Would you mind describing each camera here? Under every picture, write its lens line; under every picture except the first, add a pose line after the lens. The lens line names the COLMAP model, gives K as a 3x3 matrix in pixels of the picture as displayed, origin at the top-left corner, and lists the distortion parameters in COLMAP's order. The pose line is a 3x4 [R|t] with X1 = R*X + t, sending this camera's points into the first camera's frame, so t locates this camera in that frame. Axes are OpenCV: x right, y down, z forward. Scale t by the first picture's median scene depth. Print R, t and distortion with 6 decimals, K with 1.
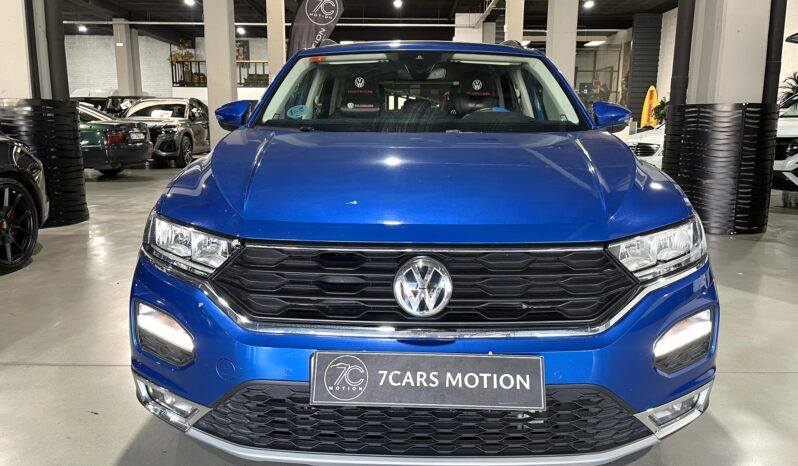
lens RADIAL K [[610.6, 0, 397.2], [0, 610.6, 231.3], [0, 0, 1]] dist [0.063915, -0.090124]
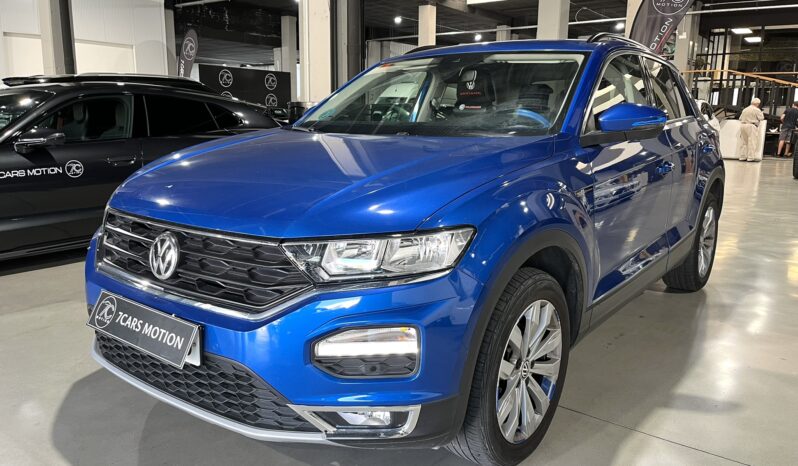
lens RADIAL K [[610.6, 0, 397.2], [0, 610.6, 231.3], [0, 0, 1]] dist [0.063915, -0.090124]
pose [[0.805266, 0.110457, -0.582534, 1.149167], [-0.107994, 0.993383, 0.039074, -0.060866], [0.582996, 0.031445, 0.811866, 0.242251]]
